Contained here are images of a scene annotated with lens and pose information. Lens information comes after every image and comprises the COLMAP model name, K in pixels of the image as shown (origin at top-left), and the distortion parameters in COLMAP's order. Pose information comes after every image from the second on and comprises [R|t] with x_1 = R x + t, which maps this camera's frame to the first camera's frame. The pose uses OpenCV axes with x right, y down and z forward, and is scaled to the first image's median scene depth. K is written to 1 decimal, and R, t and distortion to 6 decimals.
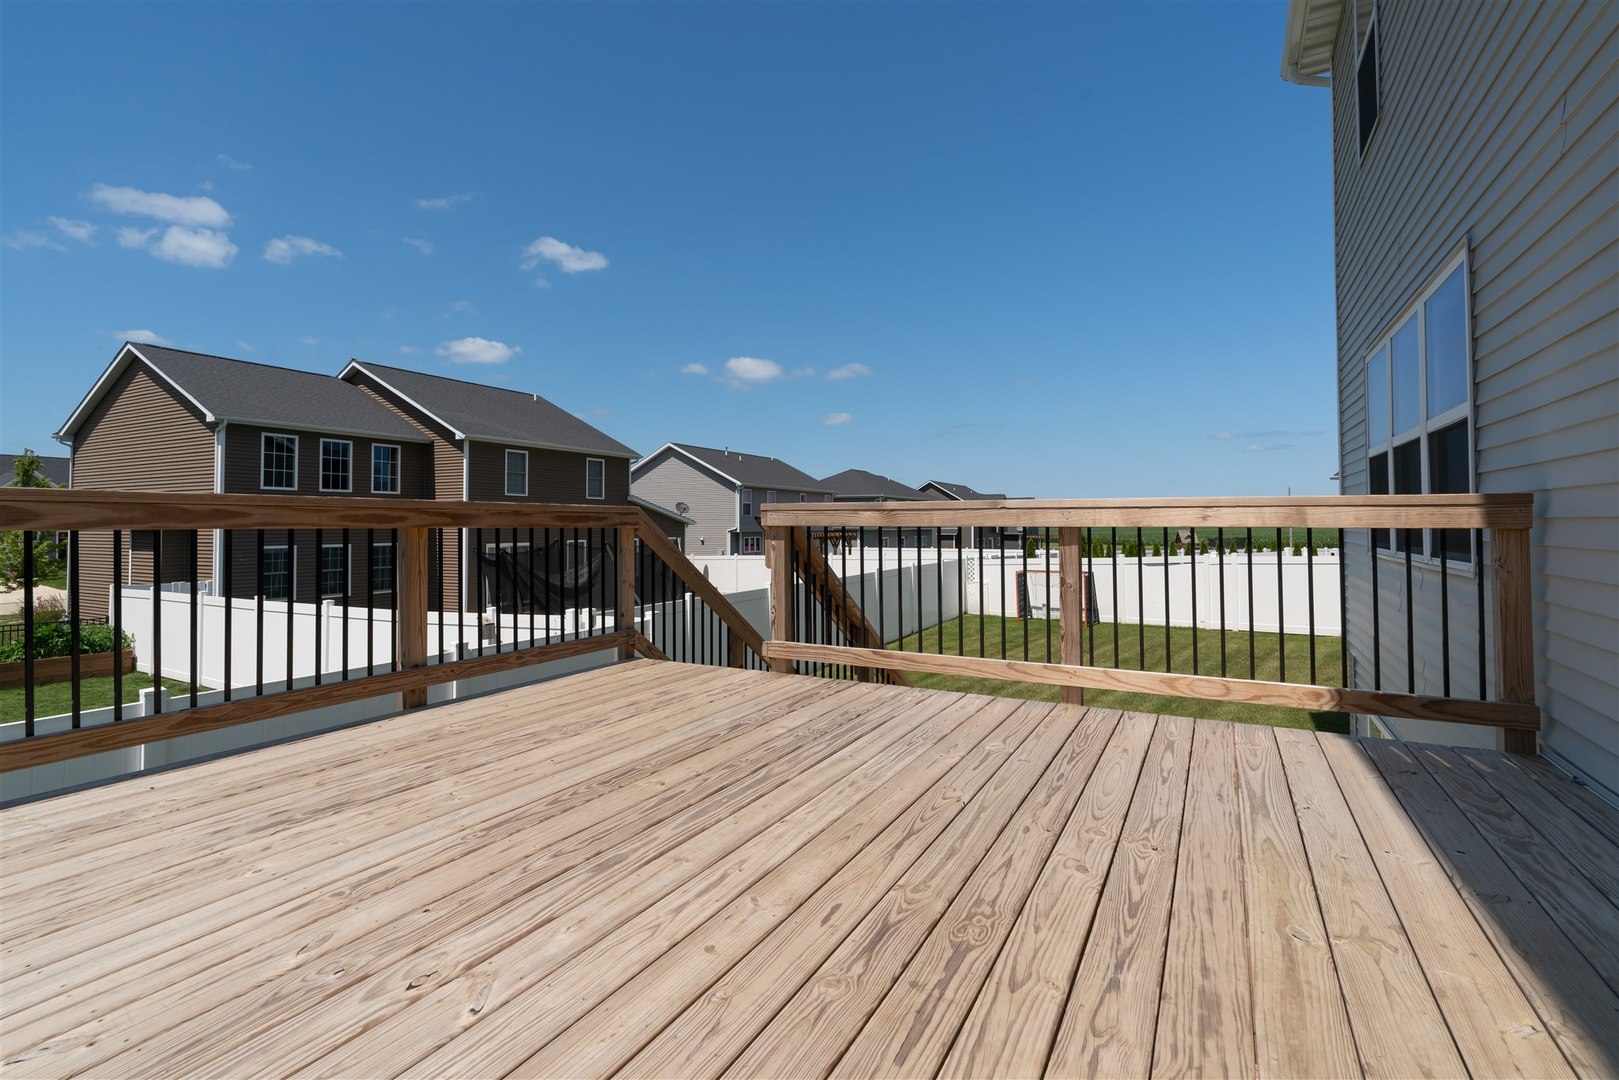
lens RADIAL K [[724.0, 0, 822.5], [0, 724.0, 511.3], [0, 0, 1]] dist [-0.011647, 0.005666]
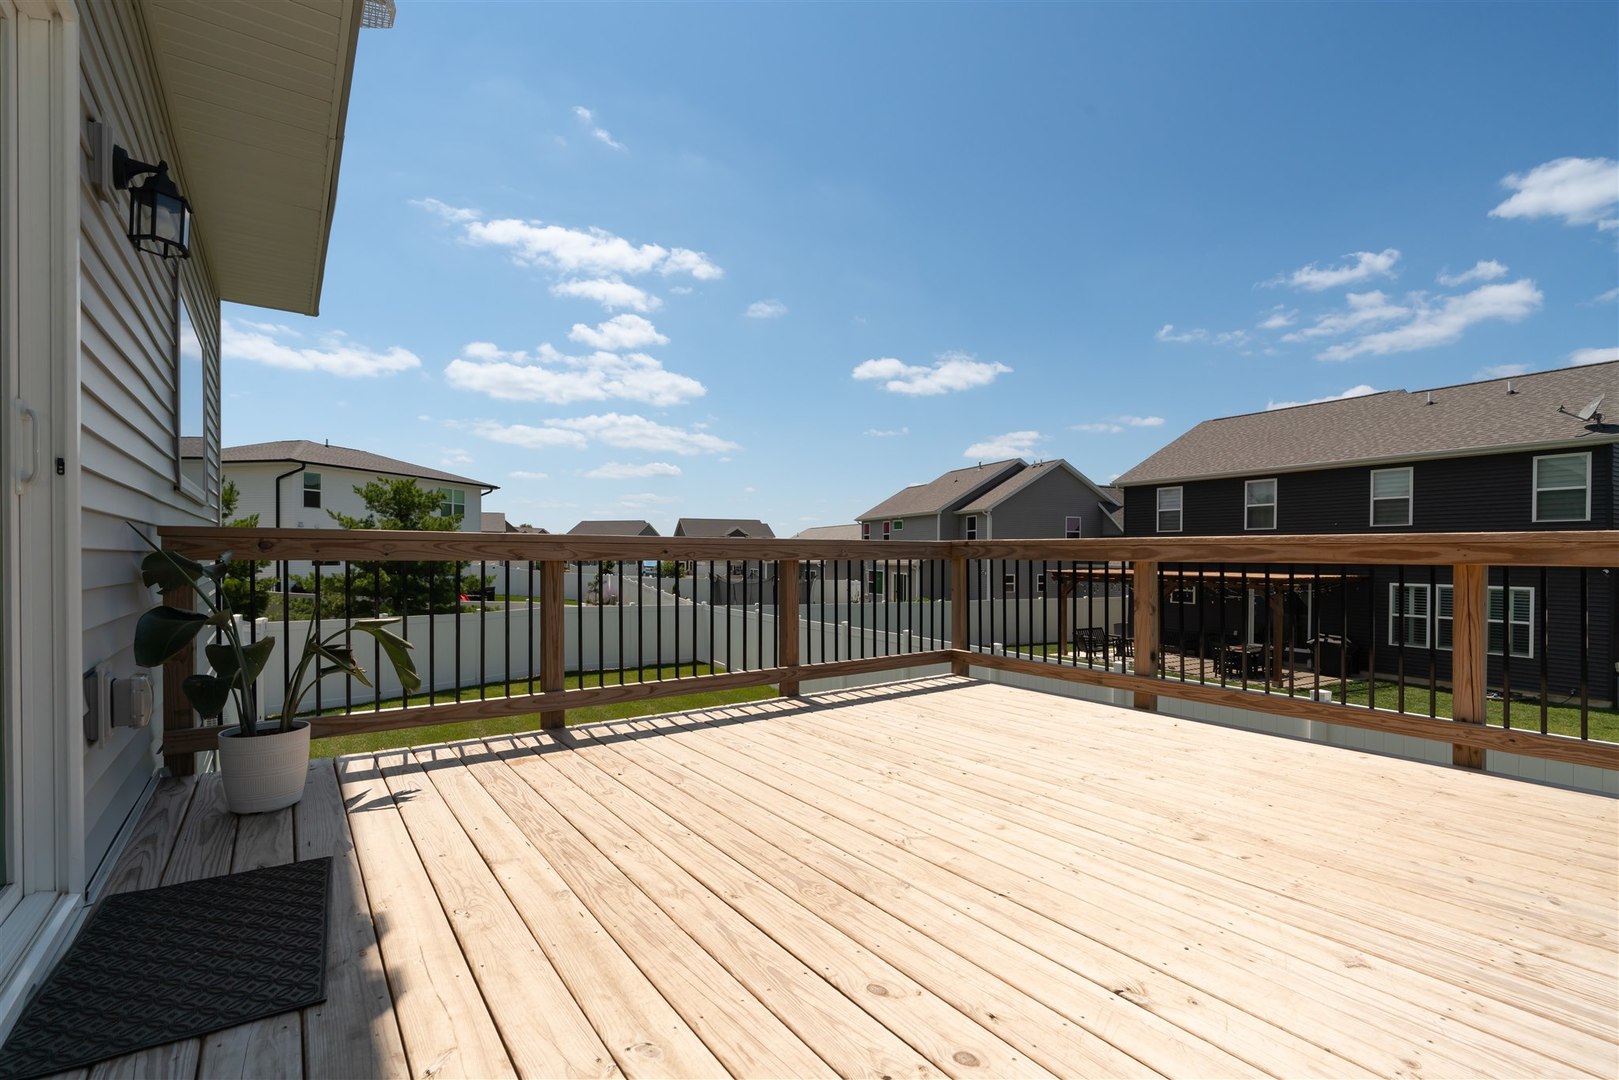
lens RADIAL K [[724.0, 0, 822.0], [0, 724.0, 550.1], [0, 0, 1]] dist [-0.011647, 0.005666]
pose [[-0.403524, -0.002574, -0.914965, 1.138860], [0.011701, 0.999900, -0.007973, 0.008384], [0.914894, -0.013923, -0.403454, 1.291797]]
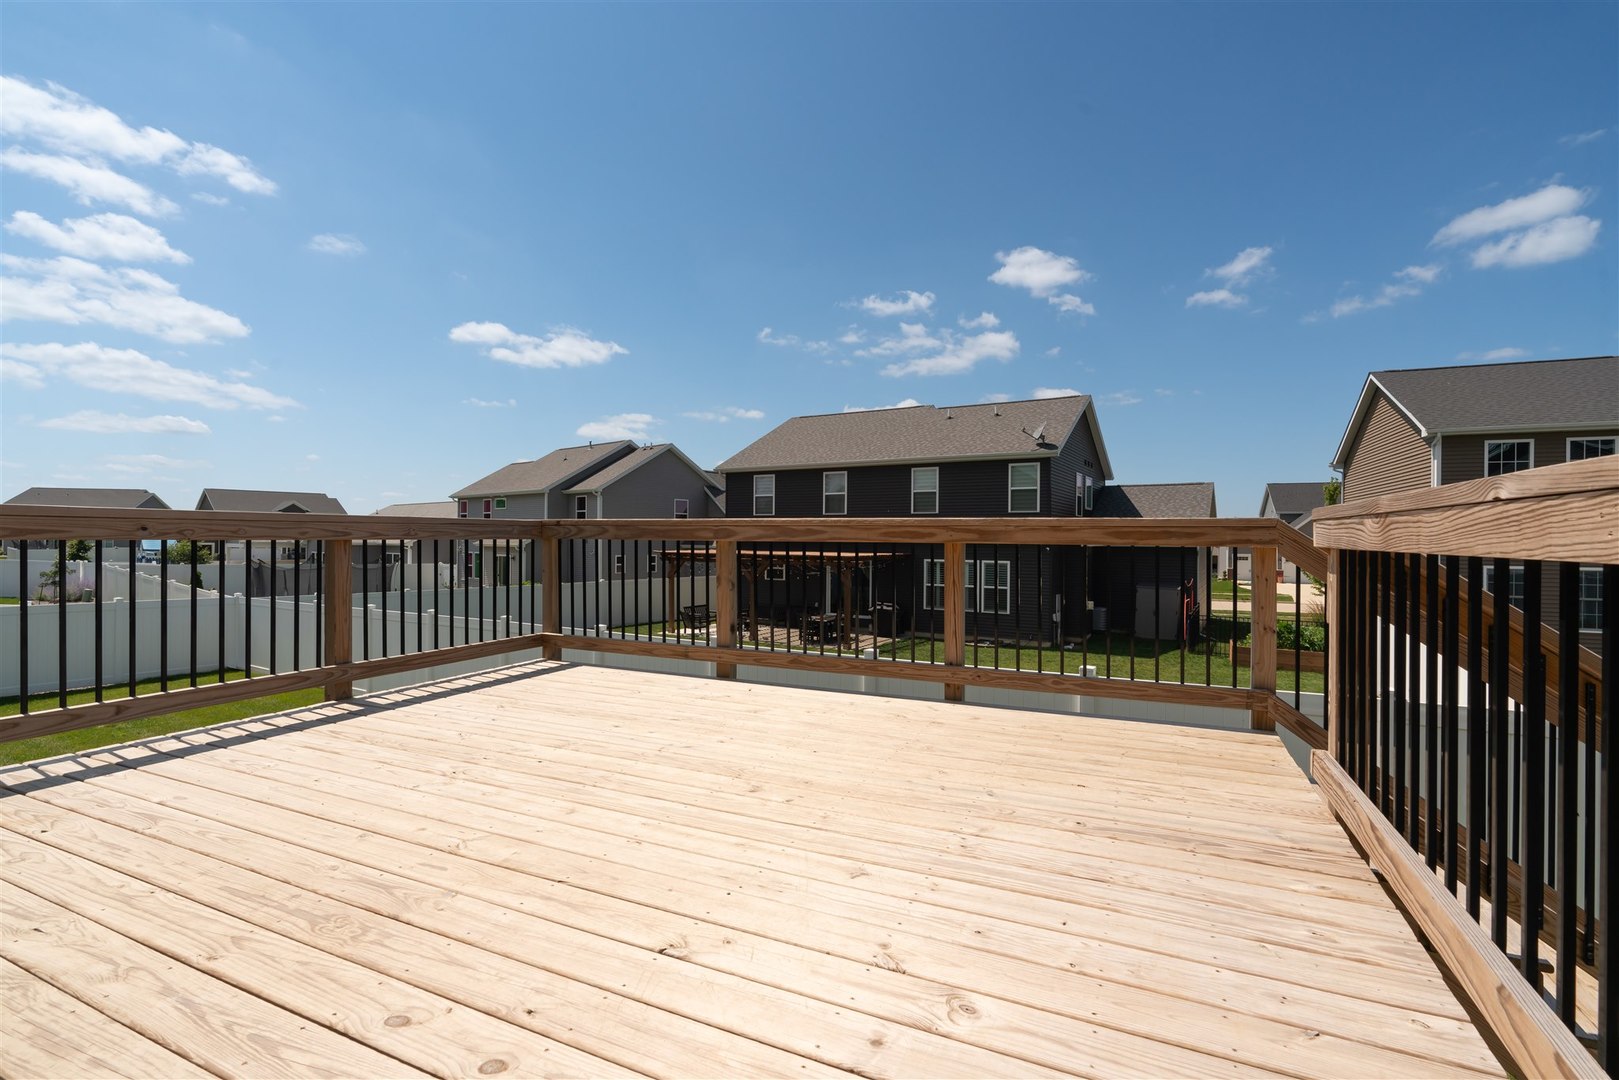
lens RADIAL K [[724.0, 0, 804.9], [0, 724.0, 532.3], [0, 0, 1]] dist [-0.011647, 0.005666]
pose [[0.083930, -0.002010, -0.996470, 1.120974], [0.008017, 0.999967, -0.001342, 0.013734], [0.996439, -0.007877, 0.083944, 1.363833]]
